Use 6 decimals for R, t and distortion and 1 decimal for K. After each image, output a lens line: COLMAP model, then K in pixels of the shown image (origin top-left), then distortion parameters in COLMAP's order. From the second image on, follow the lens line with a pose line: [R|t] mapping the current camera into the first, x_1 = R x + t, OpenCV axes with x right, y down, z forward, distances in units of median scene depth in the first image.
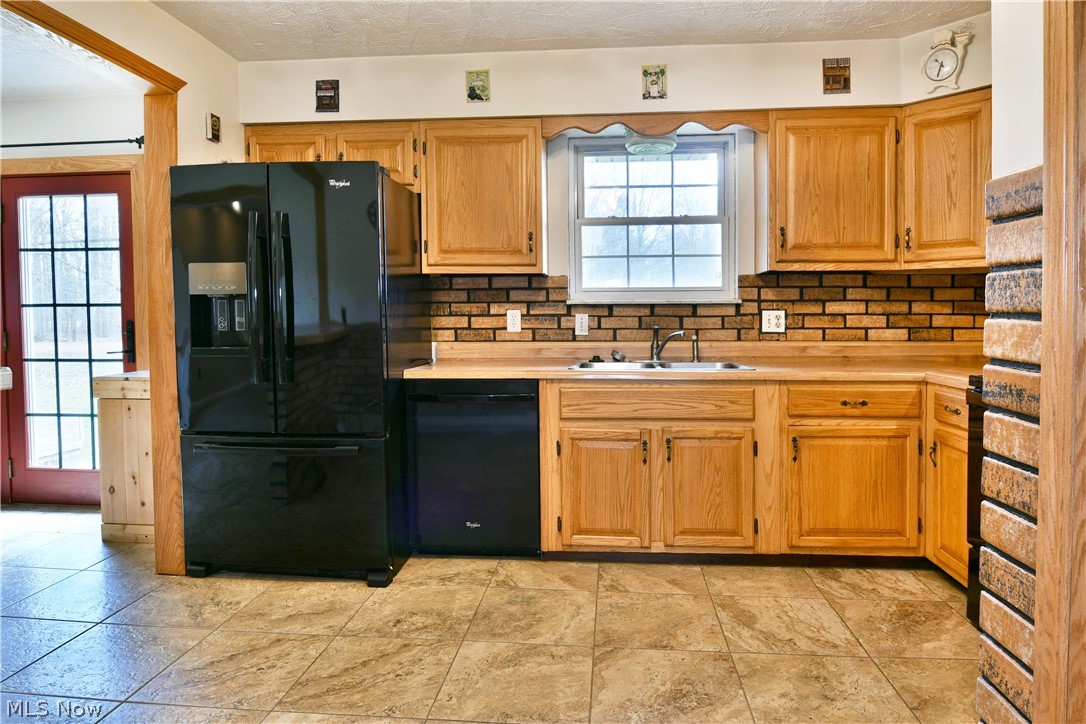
lens RADIAL K [[667.2, 0, 545.4], [0, 667.2, 351.6], [0, 0, 1]] dist [-0.000795, -0.005663]
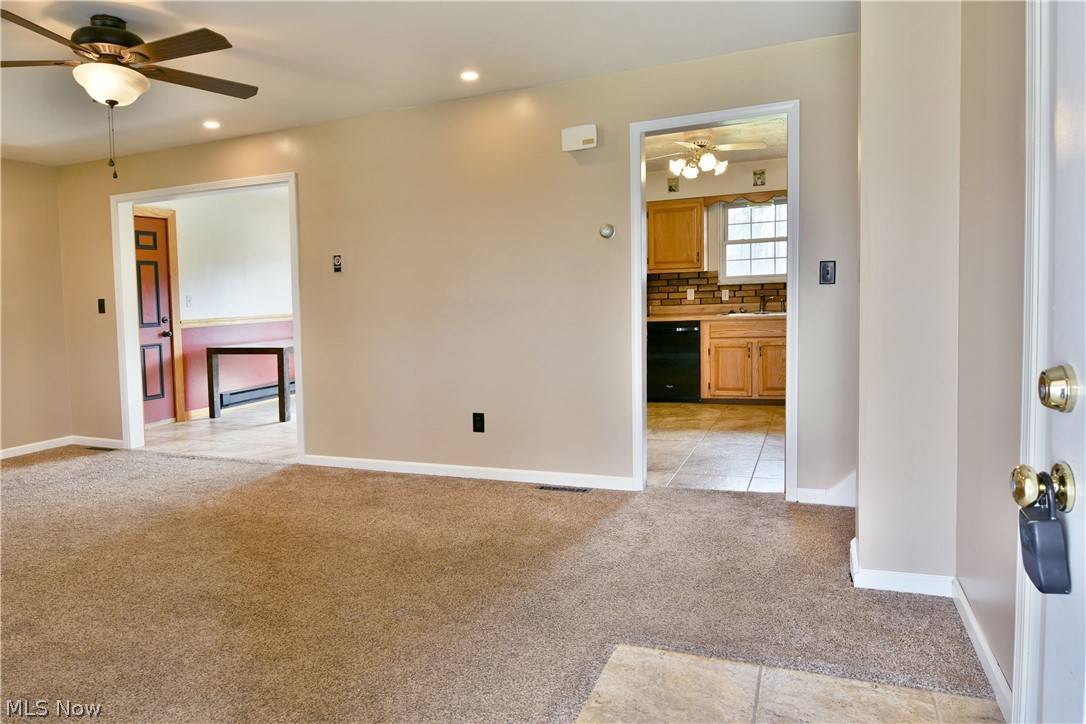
lens RADIAL K [[667.2, 0, 516.1], [0, 667.2, 395.9], [0, 0, 1]] dist [-0.000795, -0.005663]
pose [[0.946880, 0.015637, -0.321205, 0.114232], [0.018086, 0.994647, 0.101738, 0.048190], [0.321077, -0.102142, 0.941529, -1.190049]]
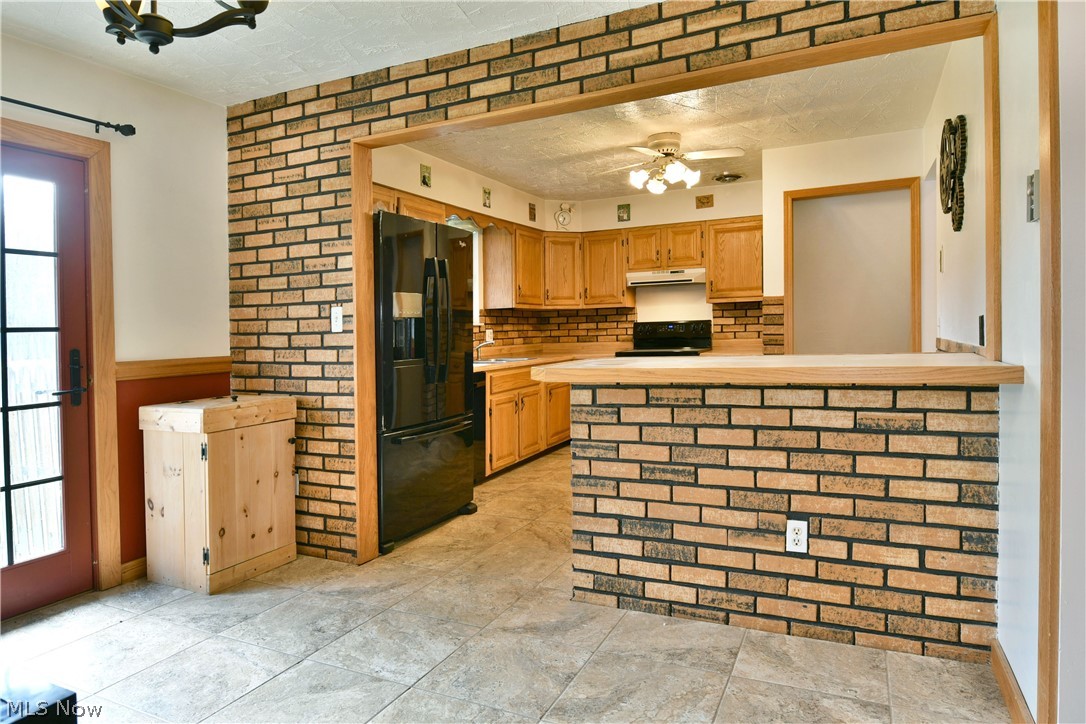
lens RADIAL K [[667.2, 0, 542.5], [0, 667.2, 373.2], [0, 0, 1]] dist [-0.000795, -0.005663]
pose [[0.344287, -0.068934, 0.936331, -1.329316], [0.080051, 0.995824, 0.043880, -0.012313], [-0.935446, 0.059847, 0.348367, 0.263328]]
